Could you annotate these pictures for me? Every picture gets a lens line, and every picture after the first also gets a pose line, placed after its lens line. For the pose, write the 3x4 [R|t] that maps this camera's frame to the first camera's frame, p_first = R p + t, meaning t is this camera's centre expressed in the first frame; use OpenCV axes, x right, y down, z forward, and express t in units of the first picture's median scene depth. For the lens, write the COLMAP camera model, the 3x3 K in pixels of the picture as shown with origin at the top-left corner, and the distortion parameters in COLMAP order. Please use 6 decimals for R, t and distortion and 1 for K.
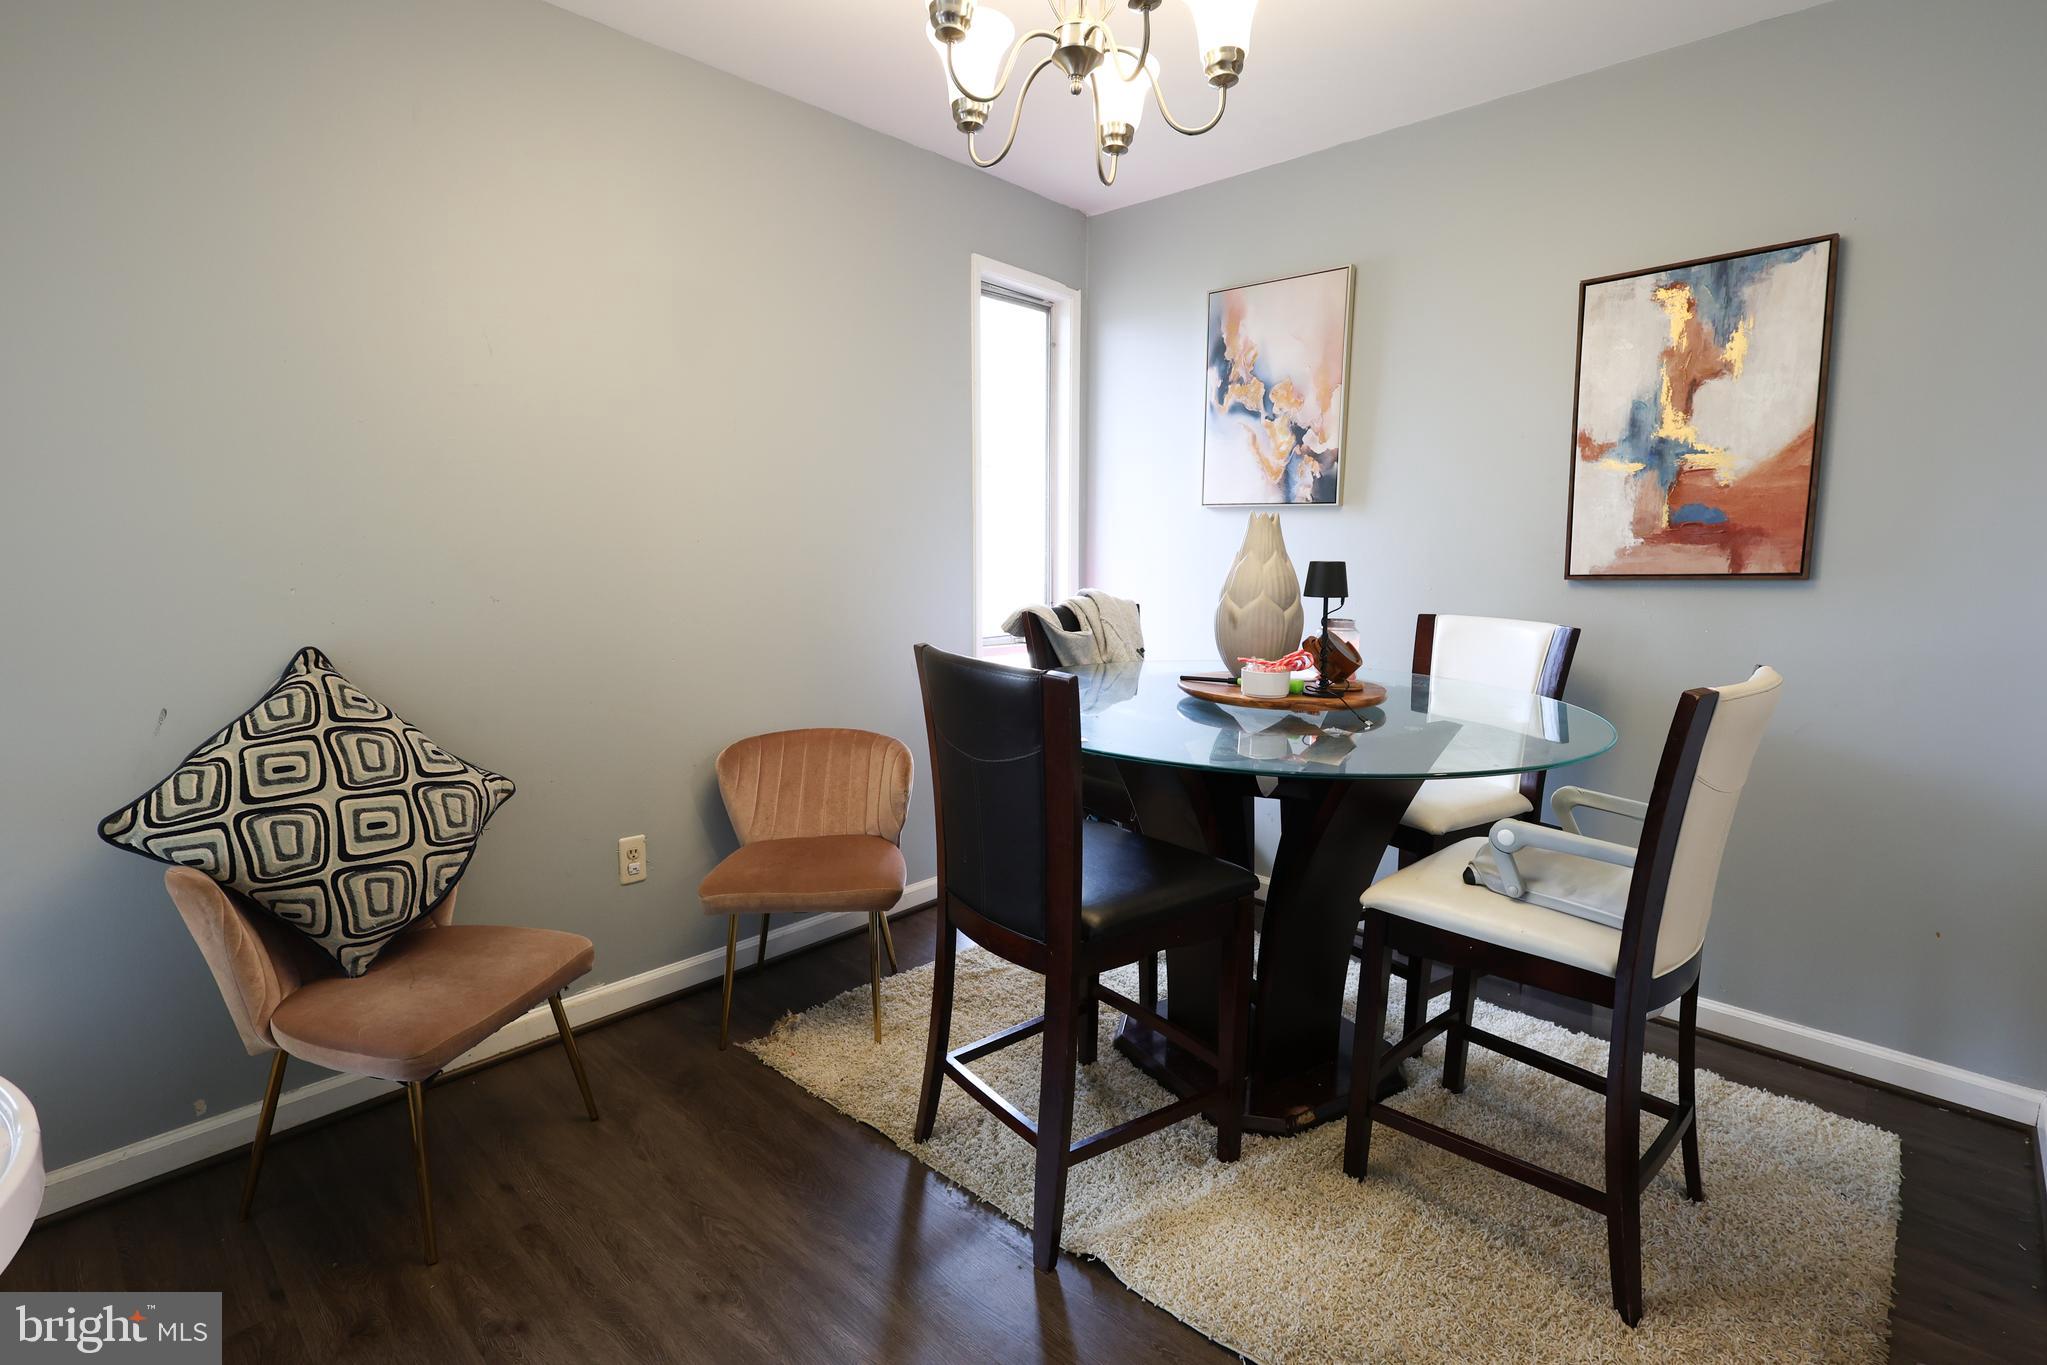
lens RADIAL K [[959.7, 0, 1025.4], [0, 959.7, 695.1], [0, 0, 1]] dist [-0.000399, 0.000097]
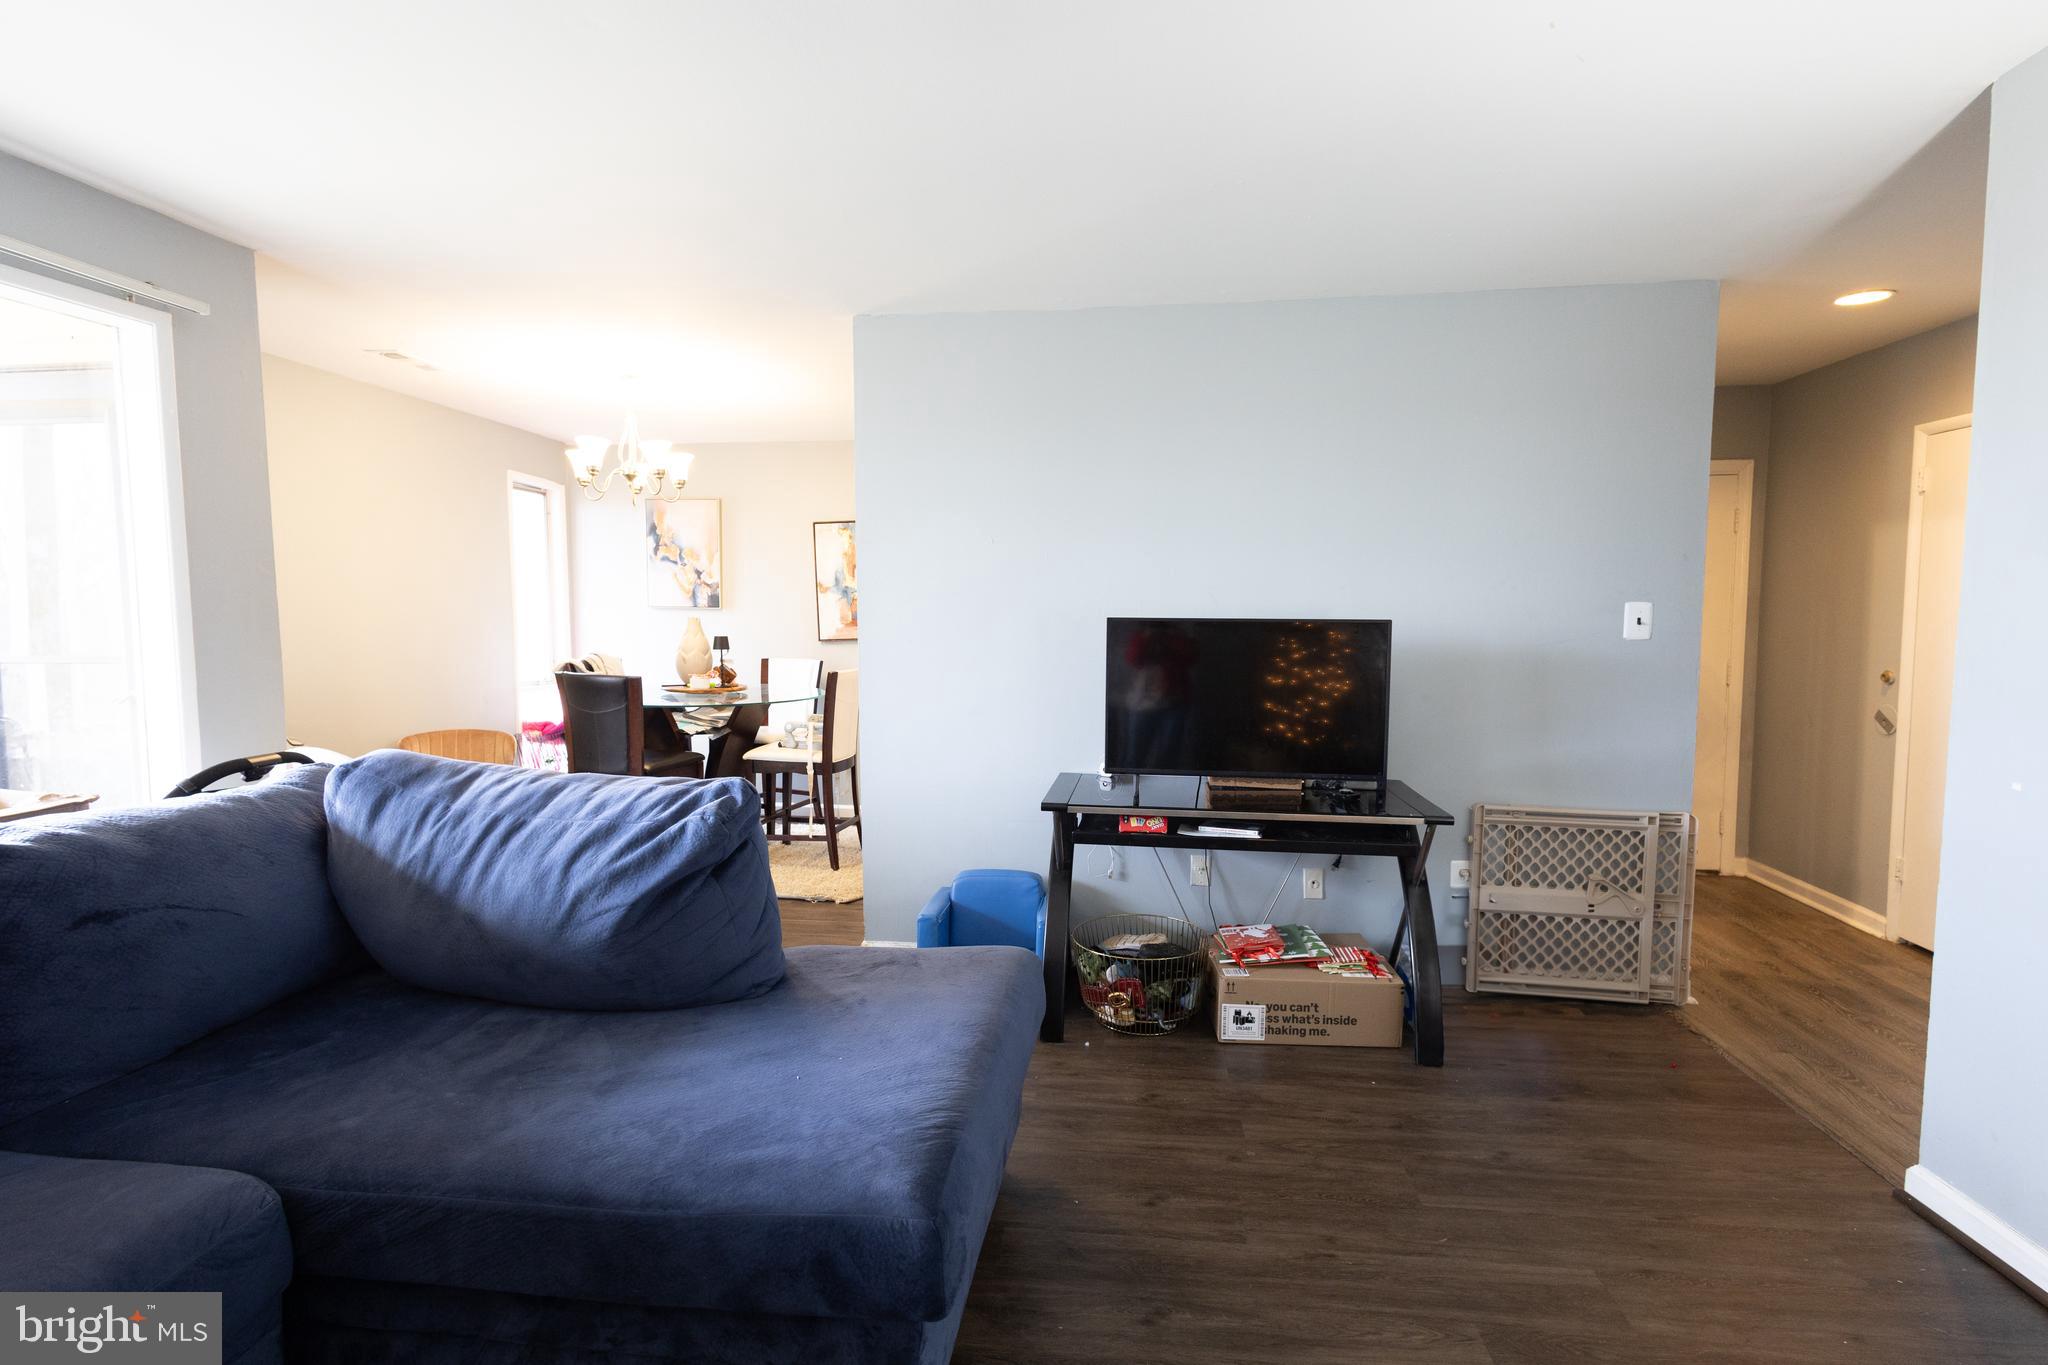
lens RADIAL K [[960.2, 0, 1033.3], [0, 960.2, 696.4], [0, 0, 1]] dist [-0.000399, 0.000097]
pose [[0.803896, -0.048166, 0.592816, -0.368001], [0.091619, 0.994848, -0.043410, 0.142396], [-0.587670, 0.089210, 0.804167, -1.043222]]
